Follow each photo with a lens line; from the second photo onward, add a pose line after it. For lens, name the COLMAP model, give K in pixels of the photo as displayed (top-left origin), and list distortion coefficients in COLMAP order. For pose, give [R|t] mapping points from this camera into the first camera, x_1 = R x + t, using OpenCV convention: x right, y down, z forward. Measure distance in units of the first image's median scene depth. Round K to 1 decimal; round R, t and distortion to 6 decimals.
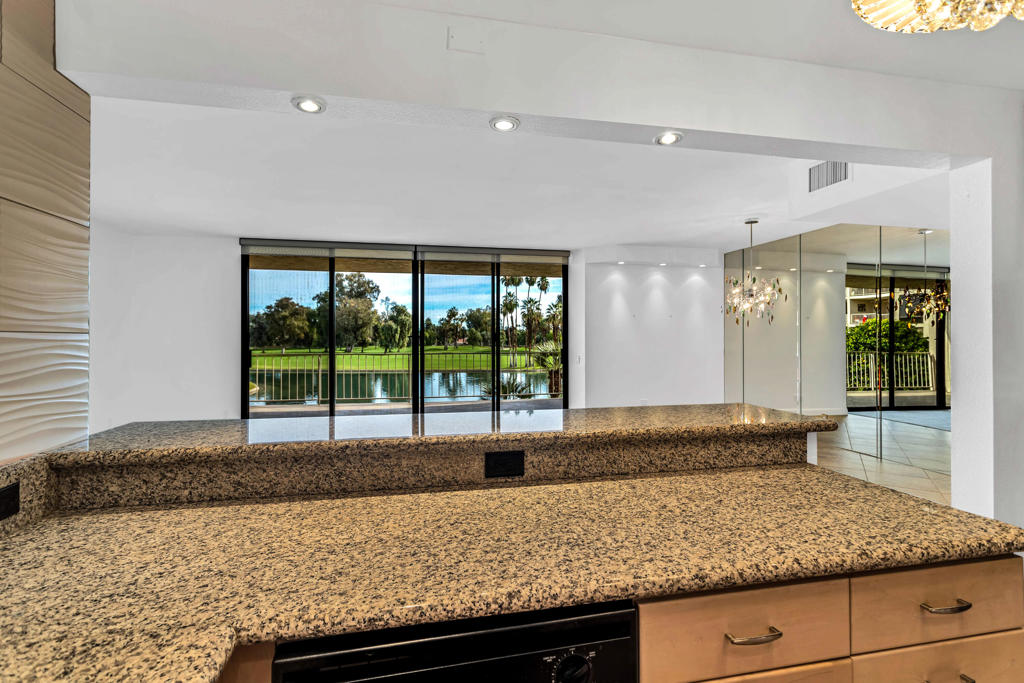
lens RADIAL K [[486.4, 0, 499.3], [0, 486.4, 327.0], [0, 0, 1]] dist [0.003284, -0.000930]
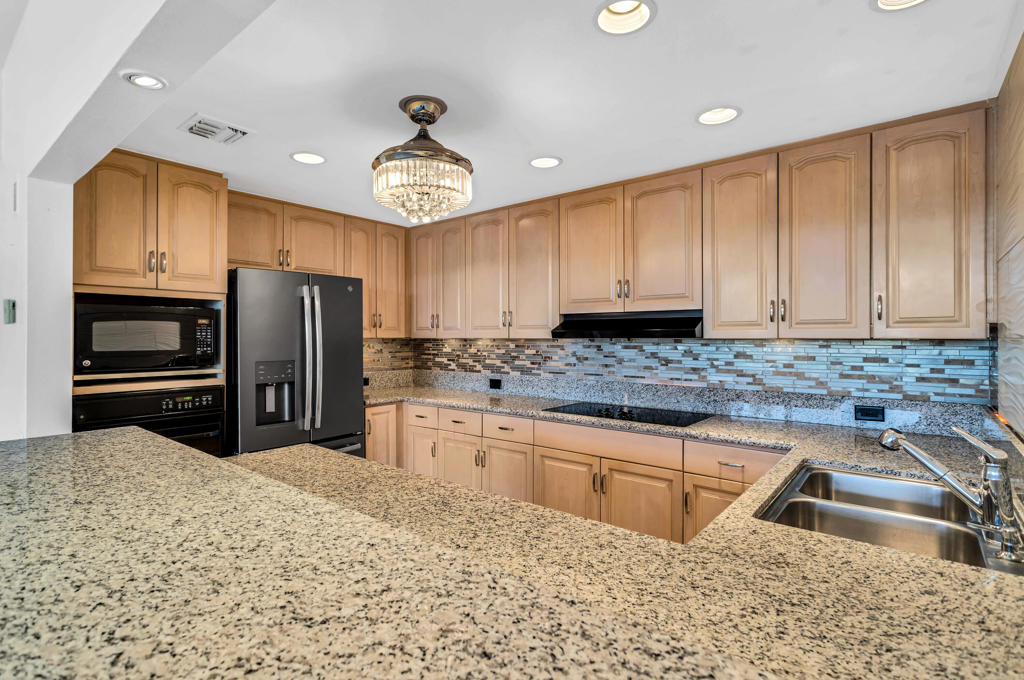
lens RADIAL K [[486.4, 0, 504.9], [0, 486.4, 337.7], [0, 0, 1]] dist [0.003284, -0.000930]
pose [[-0.630700, 0.000369, 0.776027, -0.919533], [-0.017228, 0.999747, -0.014477, 0.011385], [-0.775836, -0.022500, -0.630533, 1.618274]]
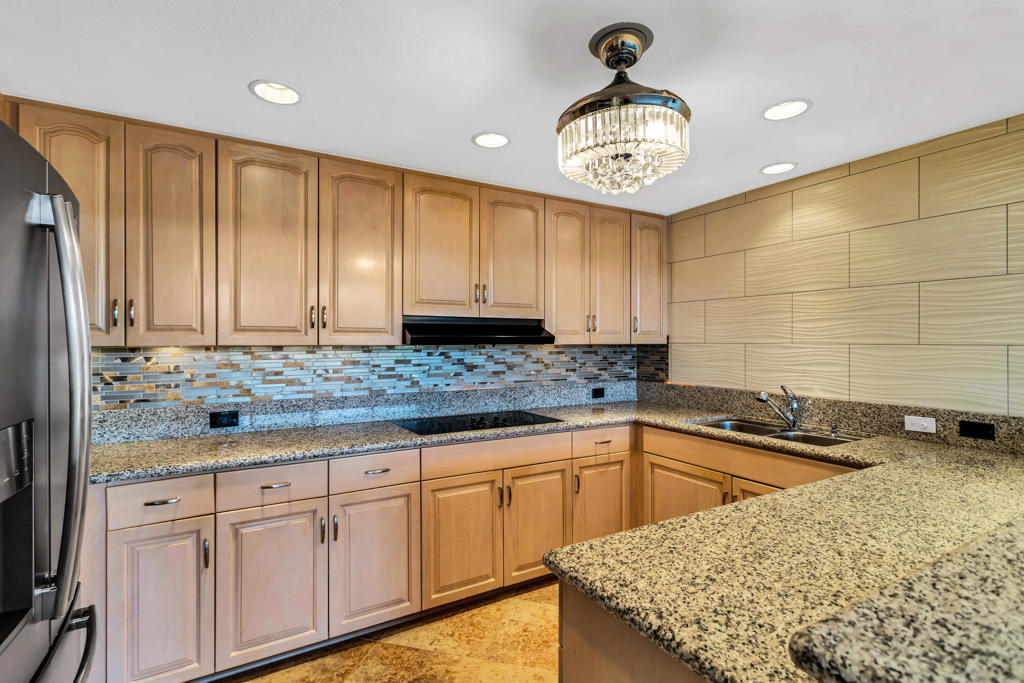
lens RADIAL K [[486.4, 0, 498.7], [0, 486.4, 341.7], [0, 0, 1]] dist [0.003284, -0.000930]
pose [[-0.950913, 0.002238, -0.309450, 1.497179], [0.010494, 0.999632, -0.025015, 0.015322], [0.309280, -0.027035, -0.950587, 1.923651]]
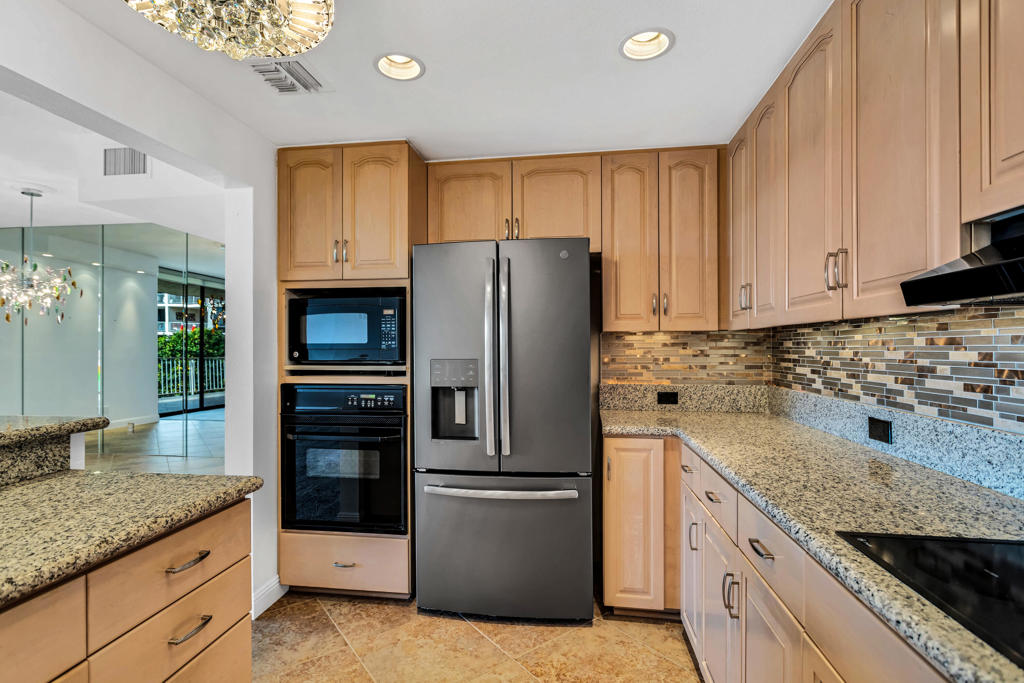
lens RADIAL K [[486.4, 0, 516.1], [0, 486.4, 342.5], [0, 0, 1]] dist [0.003284, -0.000930]
pose [[0.325921, 0.009977, 0.945344, 0.094391], [-0.021767, 0.999758, -0.003046, 0.054078], [-0.945146, -0.019584, 0.326060, -0.062122]]
